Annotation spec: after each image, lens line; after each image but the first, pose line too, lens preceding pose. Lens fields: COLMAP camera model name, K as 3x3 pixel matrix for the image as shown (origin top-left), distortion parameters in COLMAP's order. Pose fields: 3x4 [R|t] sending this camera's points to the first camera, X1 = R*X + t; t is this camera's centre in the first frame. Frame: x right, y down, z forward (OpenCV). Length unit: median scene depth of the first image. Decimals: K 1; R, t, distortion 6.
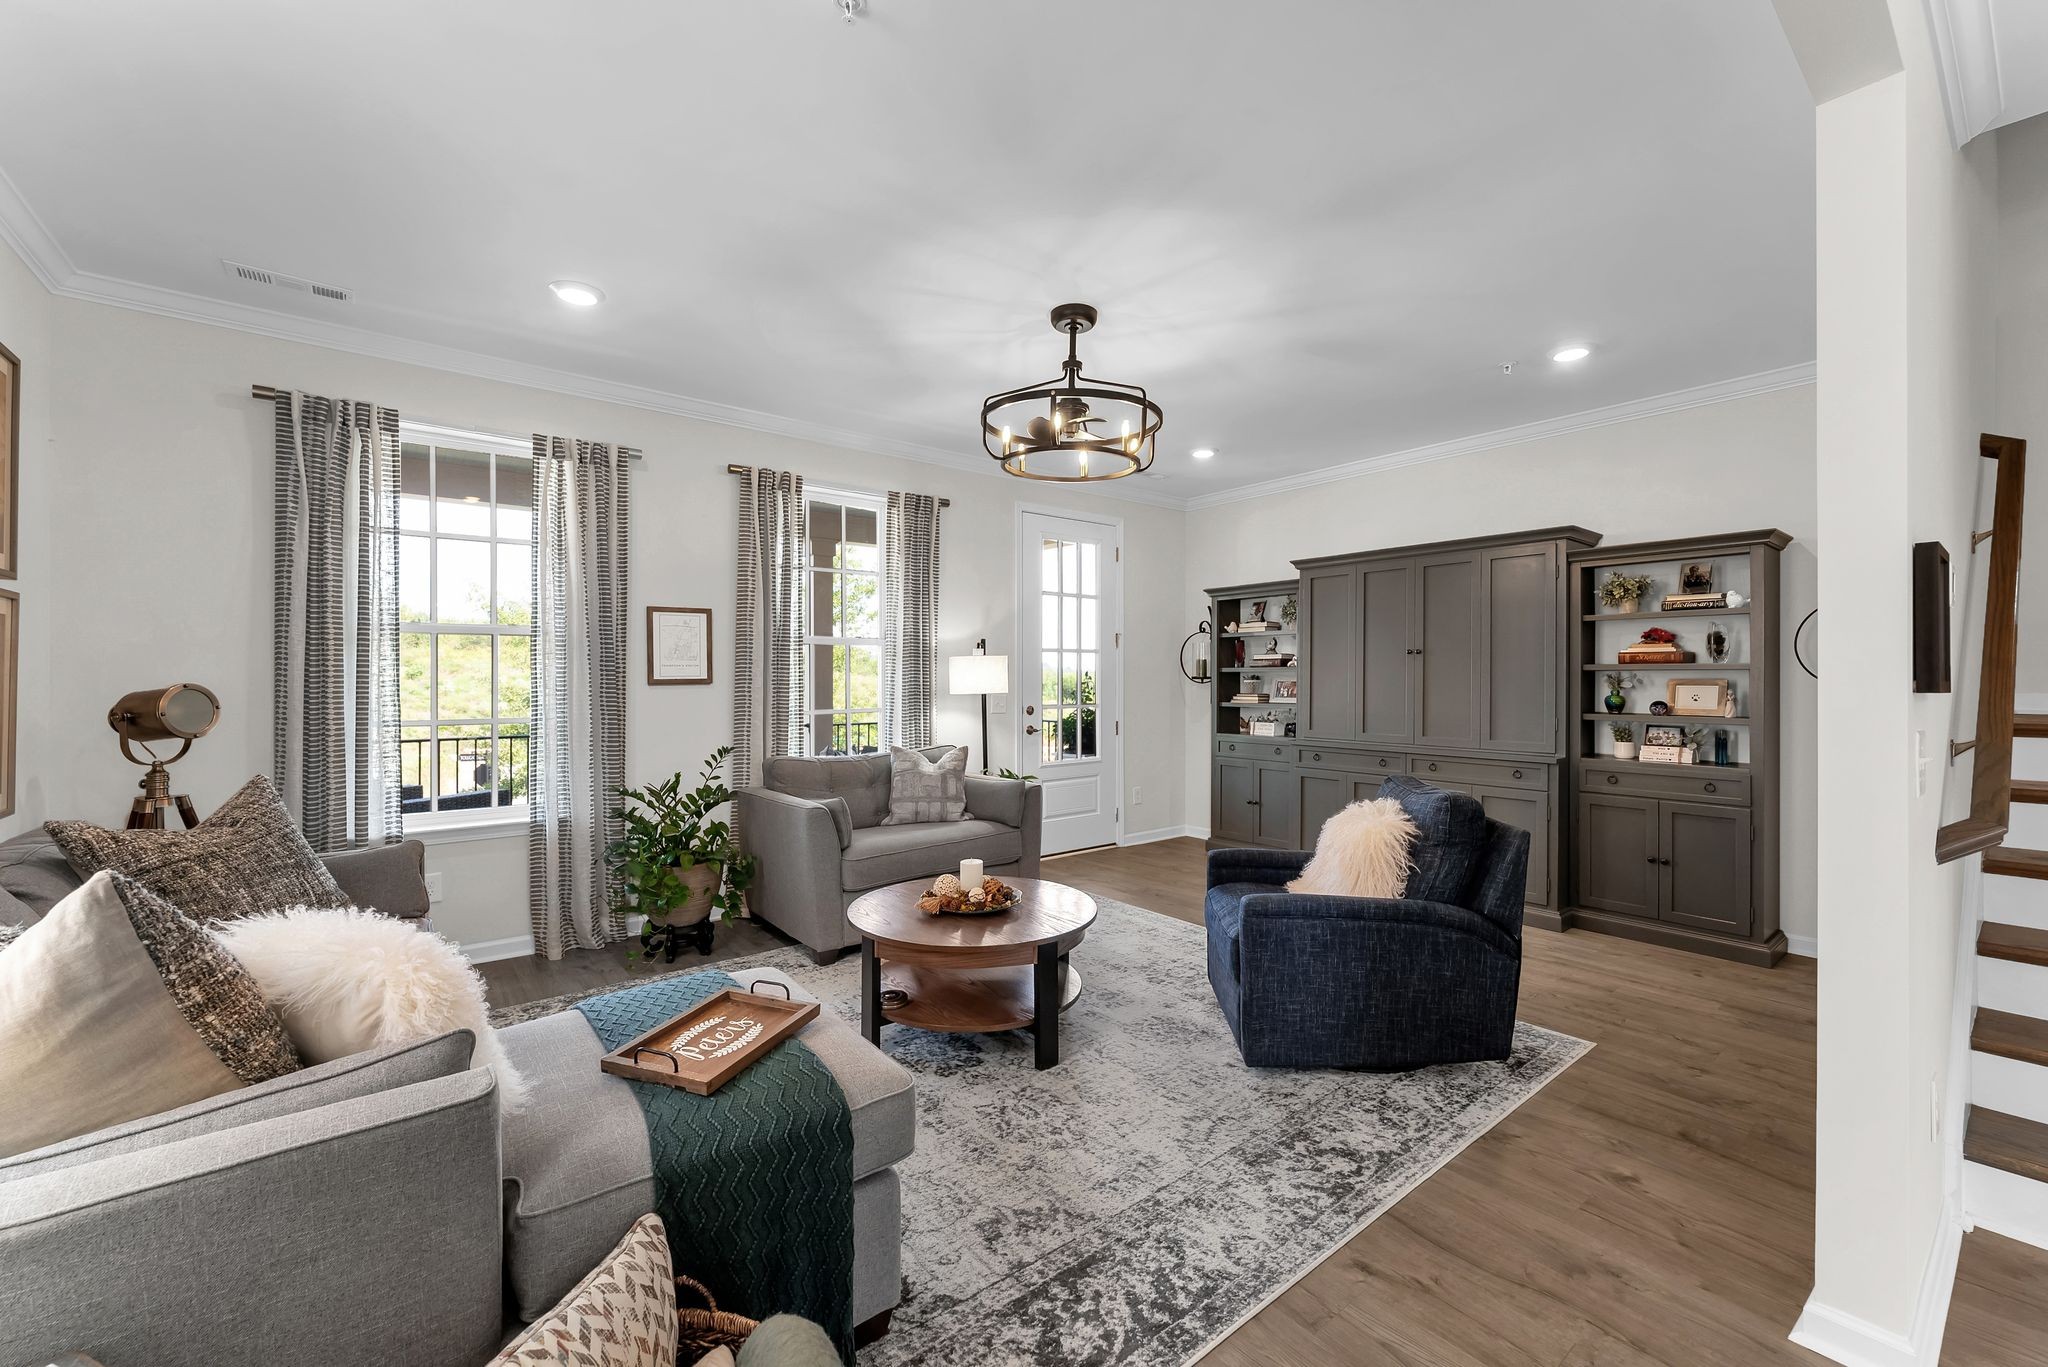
lens RADIAL K [[815.6, 0, 1012.5], [0, 815.6, 678.7], [0, 0, 1]] dist [0.002502, -0.000803]
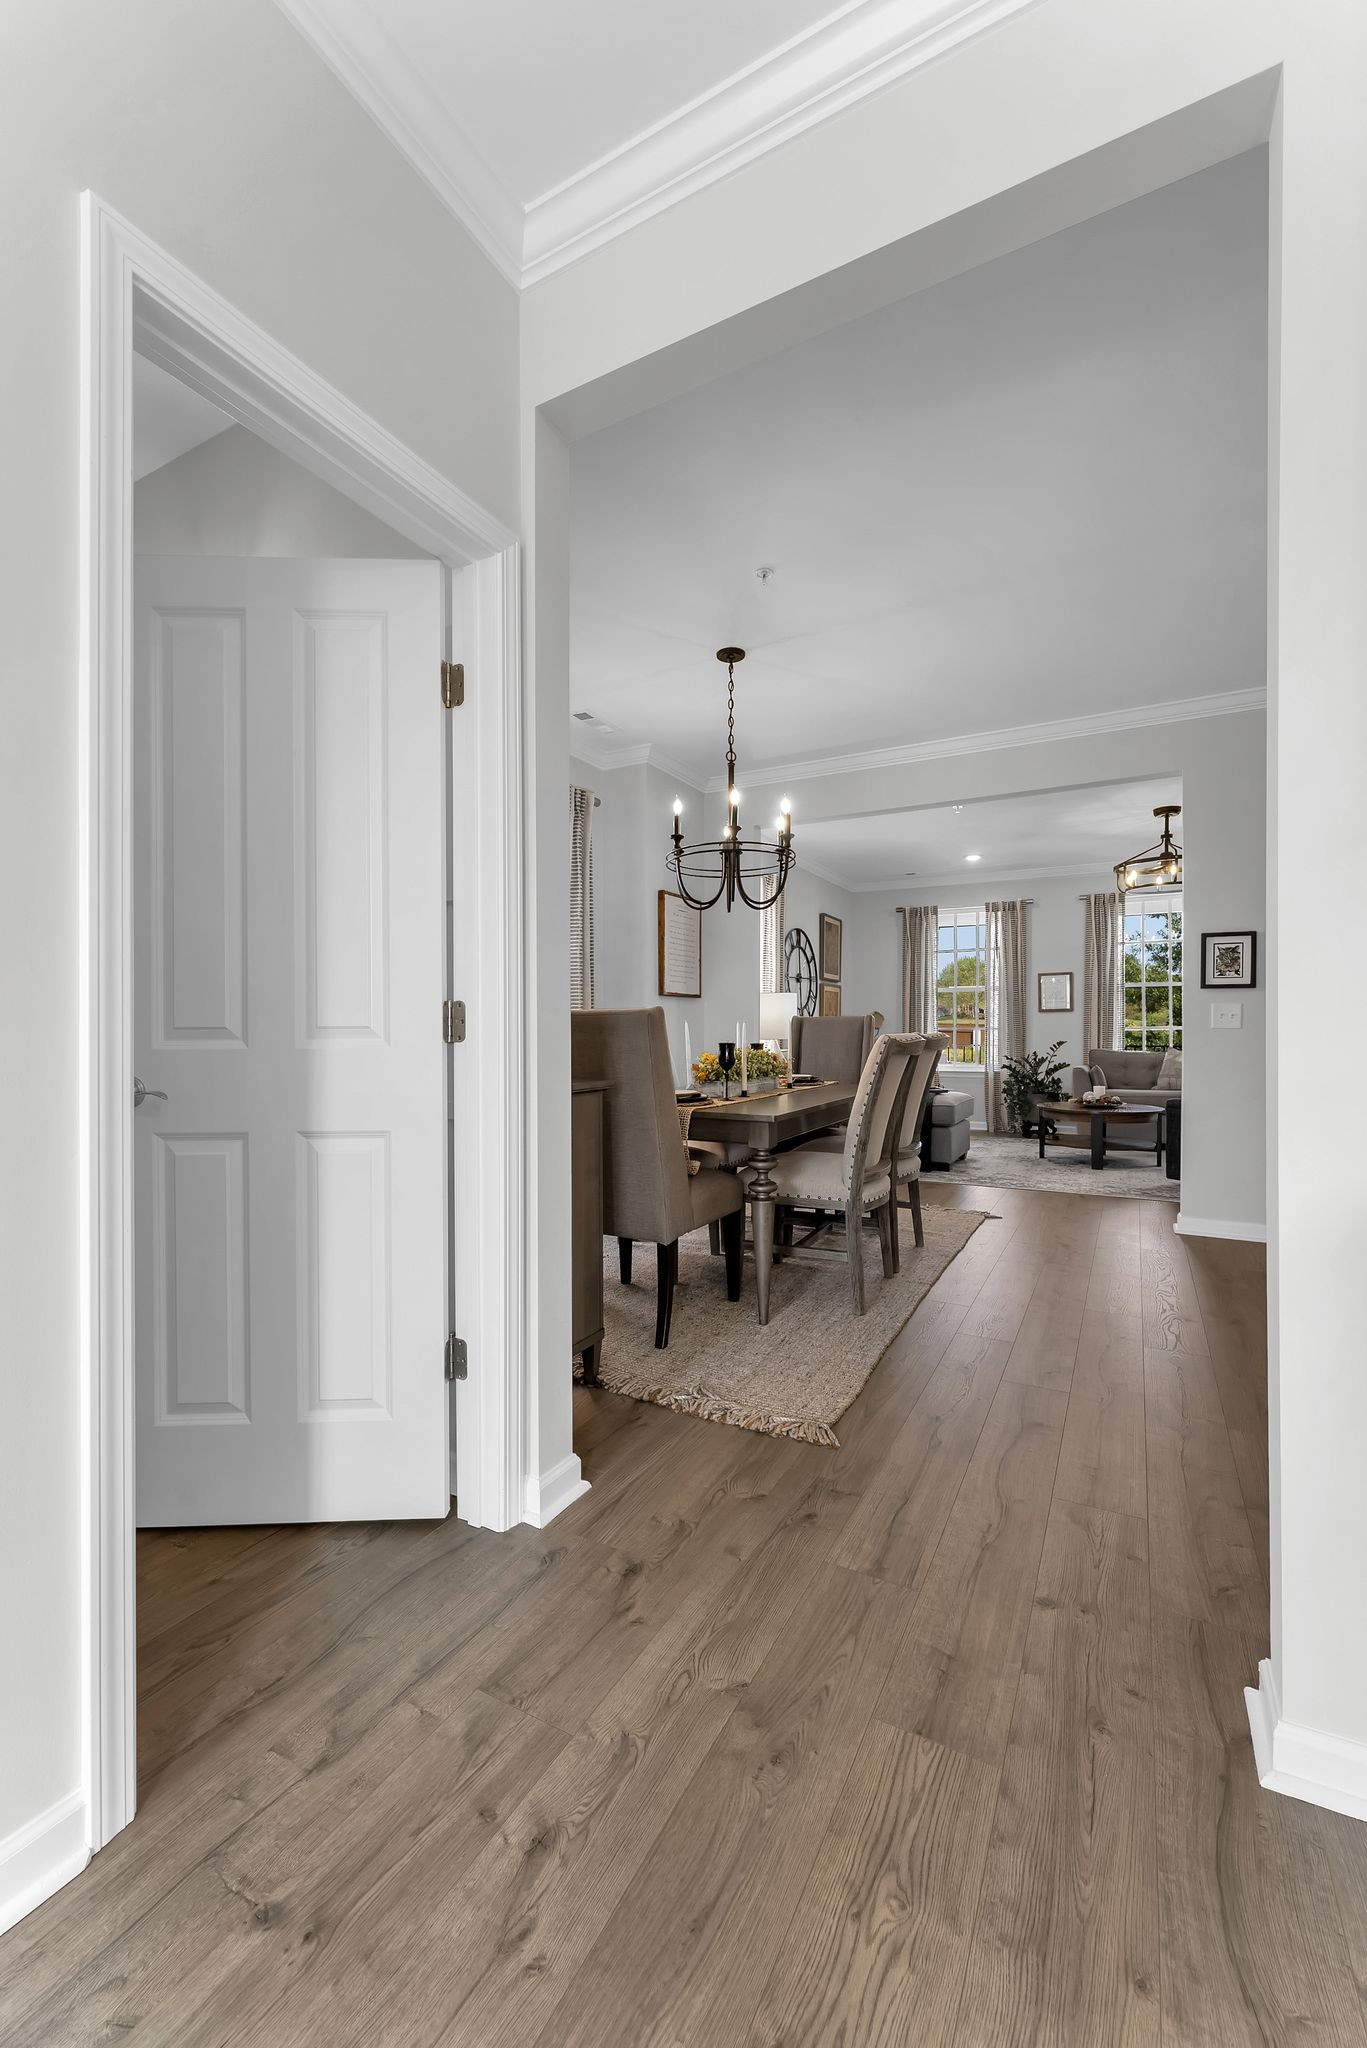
lens RADIAL K [[815.6, 0, 691.8], [0, 815.6, 1038.1], [0, 0, 1]] dist [0.002502, -0.000803]
pose [[0.395335, 0.003969, -0.918529, 1.141462], [0.002070, 0.999984, 0.005212, 0.063620], [0.918535, -0.003962, 0.395320, -0.637056]]
